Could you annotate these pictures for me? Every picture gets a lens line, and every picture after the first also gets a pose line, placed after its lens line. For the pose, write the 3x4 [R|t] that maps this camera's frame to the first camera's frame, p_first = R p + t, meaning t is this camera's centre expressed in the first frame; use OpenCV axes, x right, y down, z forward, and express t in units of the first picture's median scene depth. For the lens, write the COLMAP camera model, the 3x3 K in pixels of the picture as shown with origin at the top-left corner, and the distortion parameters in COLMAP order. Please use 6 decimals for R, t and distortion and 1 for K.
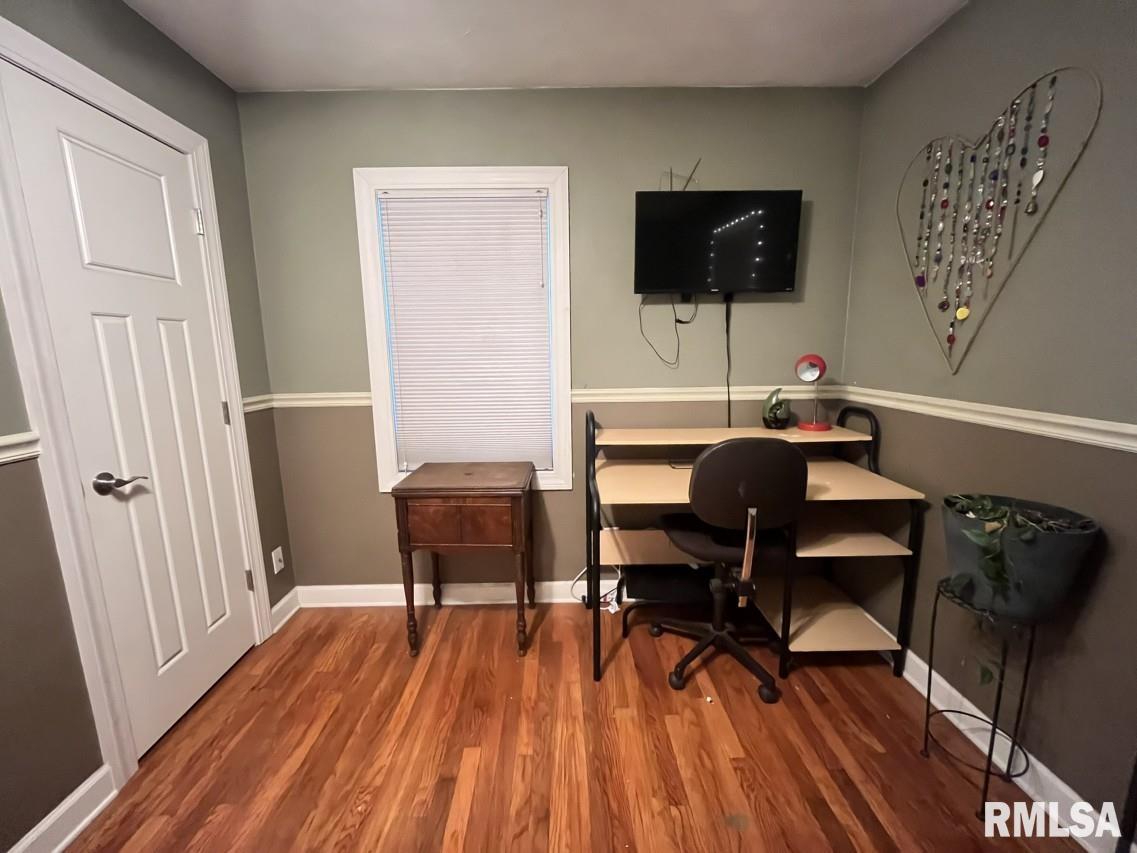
lens RADIAL K [[459.3, 0, 566.5], [0, 459.3, 426.0], [0, 0, 1]] dist [-0.002473, -0.000340]
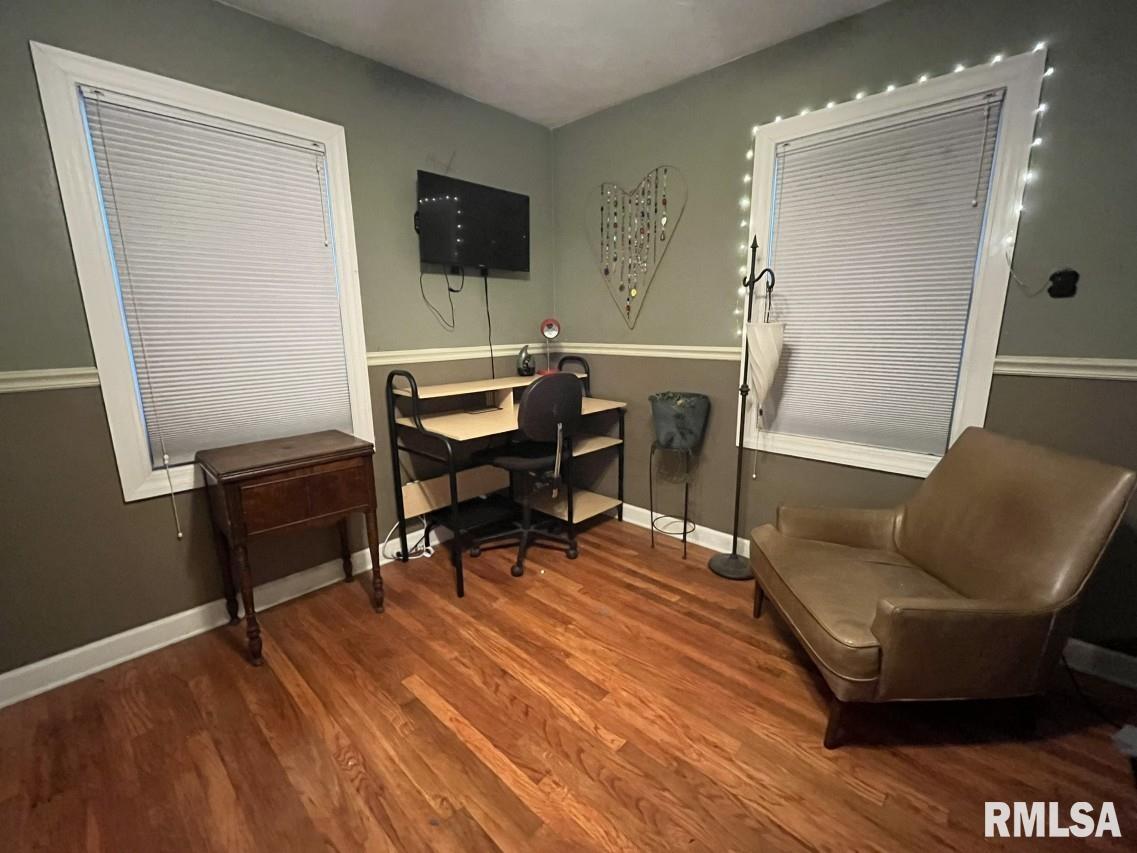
lens RADIAL K [[481.9, 0, 568.5], [0, 481.9, 426.5], [0, 0, 1]] dist [-0.002486, -0.000500]
pose [[0.696896, -0.145977, 0.702158, -0.536942], [0.123312, 0.988874, 0.083196, 0.056790], [-0.706491, 0.028606, 0.707144, -0.070978]]
